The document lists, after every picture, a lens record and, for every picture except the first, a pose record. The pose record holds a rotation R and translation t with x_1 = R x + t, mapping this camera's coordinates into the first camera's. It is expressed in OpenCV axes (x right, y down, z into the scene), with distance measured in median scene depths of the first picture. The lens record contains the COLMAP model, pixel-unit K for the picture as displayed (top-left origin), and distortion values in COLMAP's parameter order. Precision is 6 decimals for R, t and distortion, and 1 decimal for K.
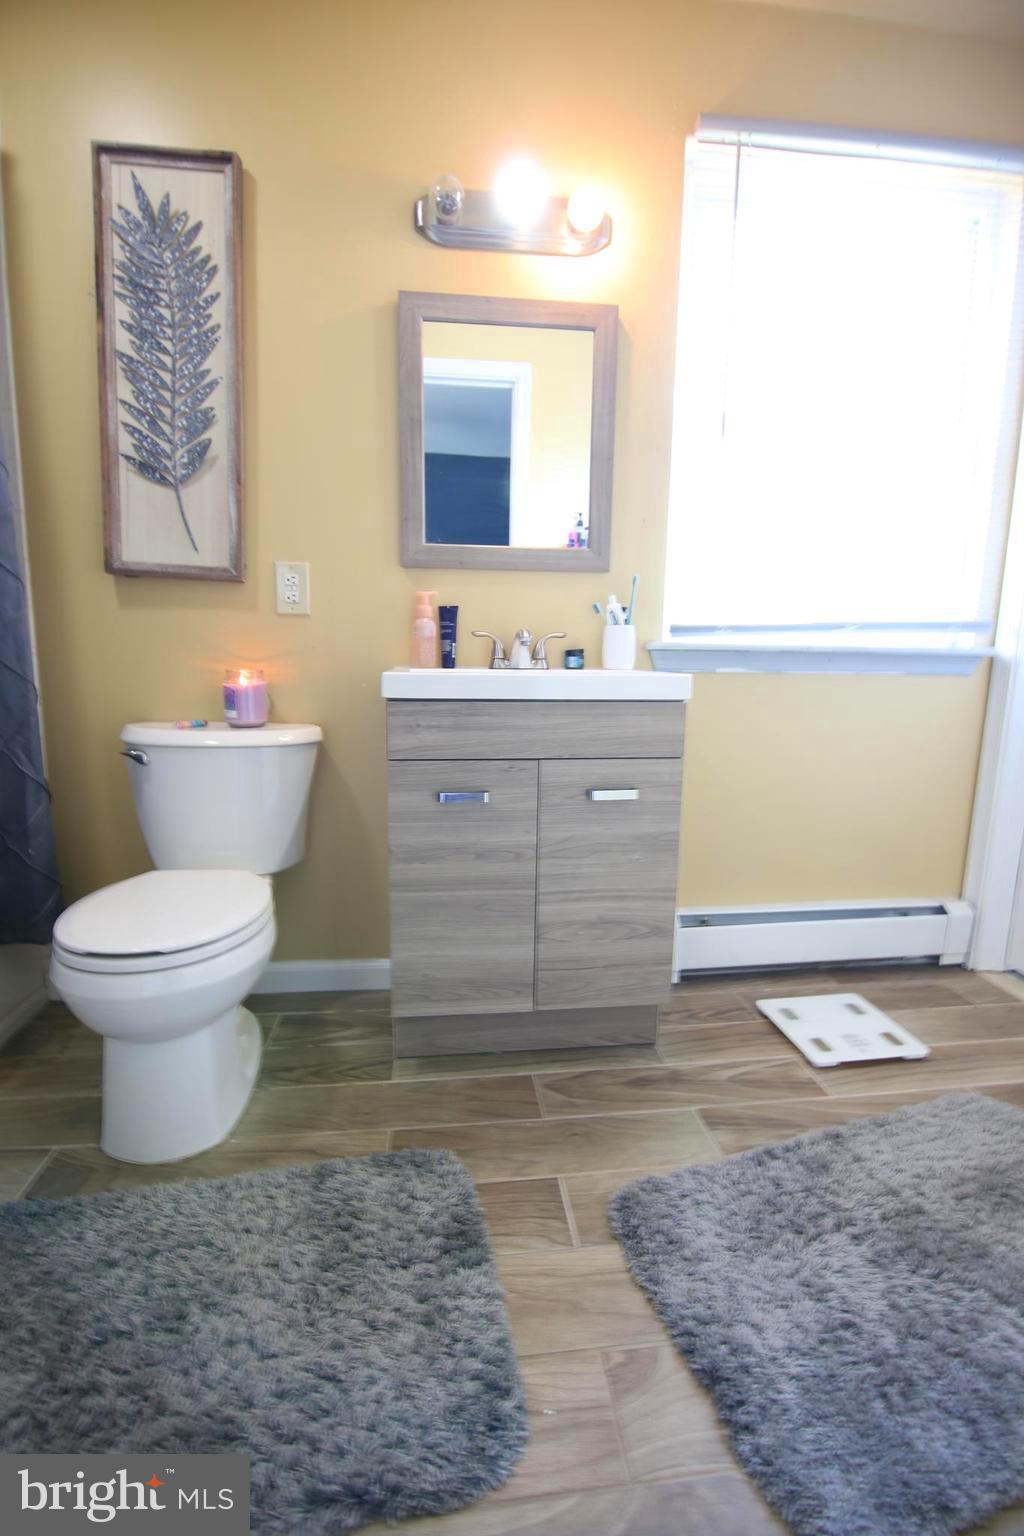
lens RADIAL K [[685.5, 0, 507.8], [0, 685.5, 765.9], [0, 0, 1]] dist [-0.003485, -0.009263]
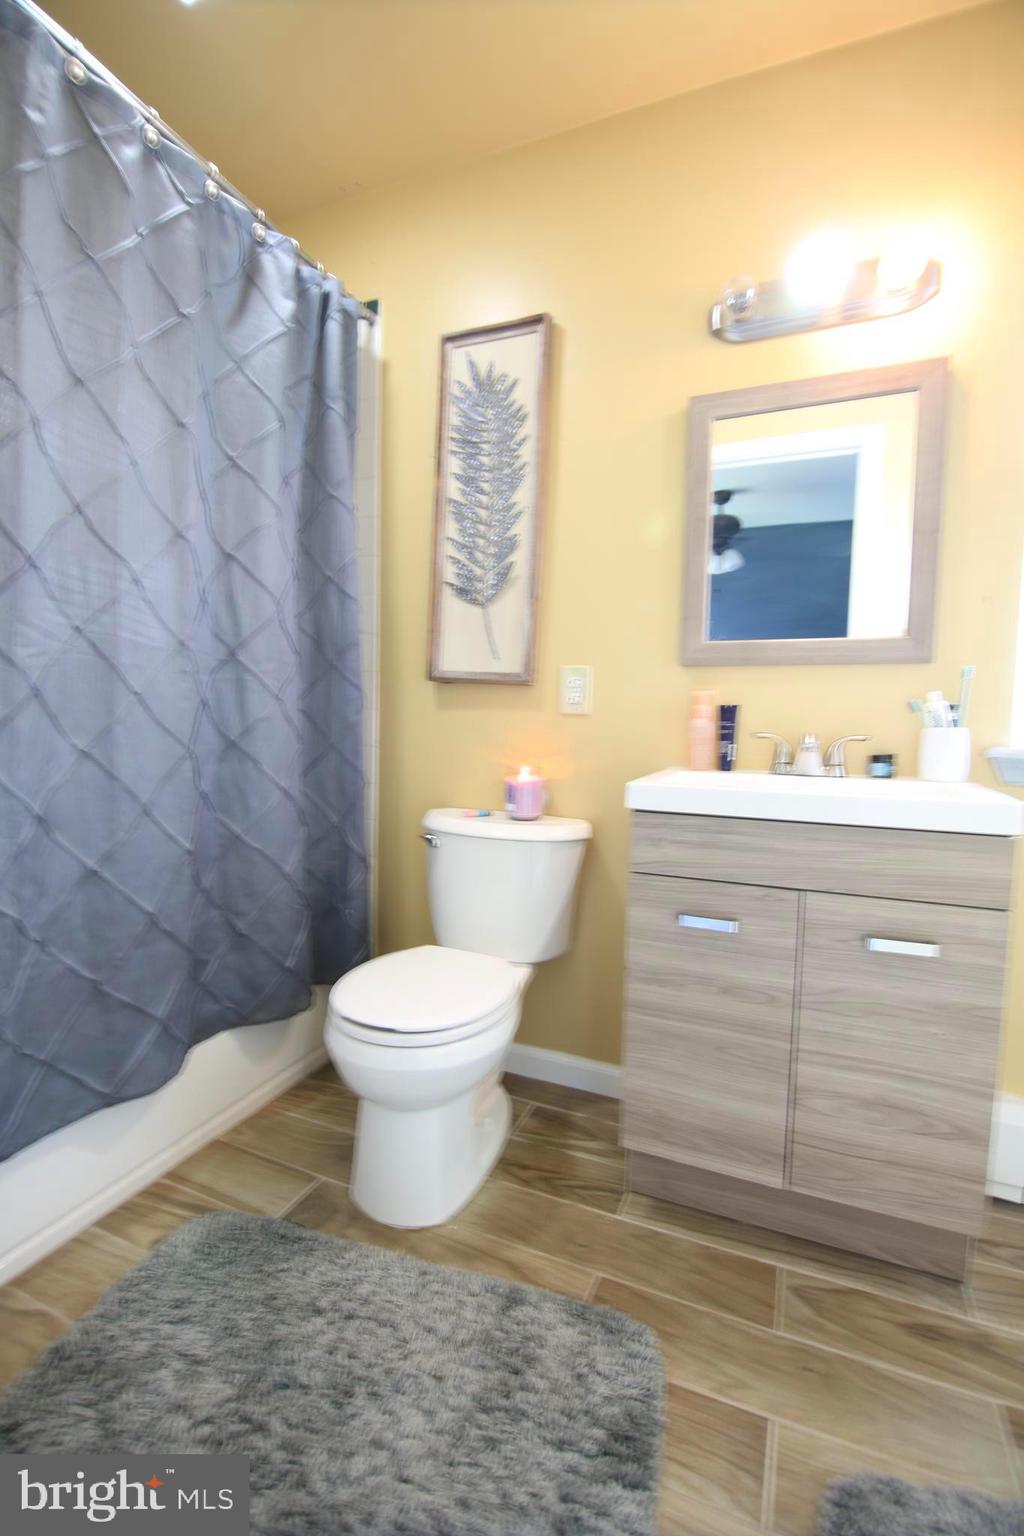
lens RADIAL K [[685.5, 0, 507.6], [0, 685.5, 767.2], [0, 0, 1]] dist [-0.003485, -0.009263]
pose [[0.869262, 0.038881, -0.492820, 0.132751], [-0.084944, 0.993823, -0.071421, -0.065735], [0.486999, 0.103946, 0.867195, 0.058870]]
